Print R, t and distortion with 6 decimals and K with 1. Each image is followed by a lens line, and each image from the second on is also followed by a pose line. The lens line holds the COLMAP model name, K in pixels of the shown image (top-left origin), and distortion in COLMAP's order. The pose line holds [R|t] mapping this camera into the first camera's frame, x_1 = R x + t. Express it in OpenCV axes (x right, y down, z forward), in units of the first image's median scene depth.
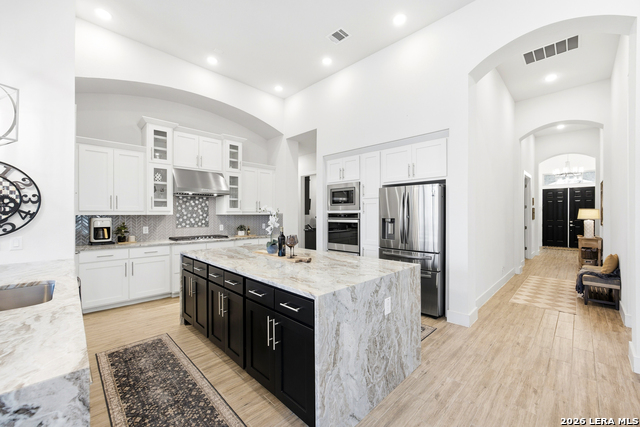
lens RADIAL K [[264.7, 0, 324.7], [0, 264.7, 212.6], [0, 0, 1]] dist [-0.006888, 0.002275]
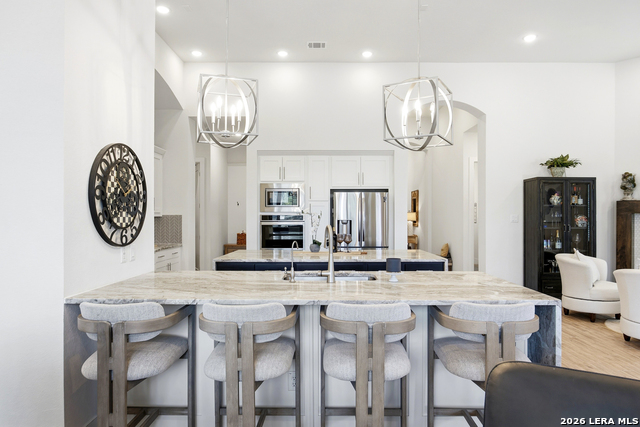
lens RADIAL K [[391.4, 0, 337.7], [0, 391.4, 206.7], [0, 0, 1]] dist [0.001066, -0.000703]
pose [[0.698727, 0.018543, 0.715149, -0.855471], [-0.006995, 0.999793, -0.019089, -0.001966], [-0.715355, 0.008336, 0.698712, -0.114847]]
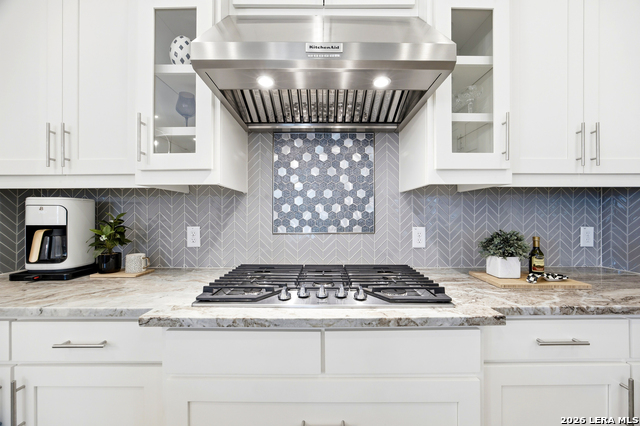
lens RADIAL K [[264.7, 0, 309.7], [0, 264.7, 215.5], [0, 0, 1]] dist [-0.006888, 0.002275]
pose [[0.696578, 0.006121, -0.717455, -0.343446], [0.004790, 0.999902, 0.013181, 0.037279], [0.717465, -0.012619, 0.696480, 0.920293]]
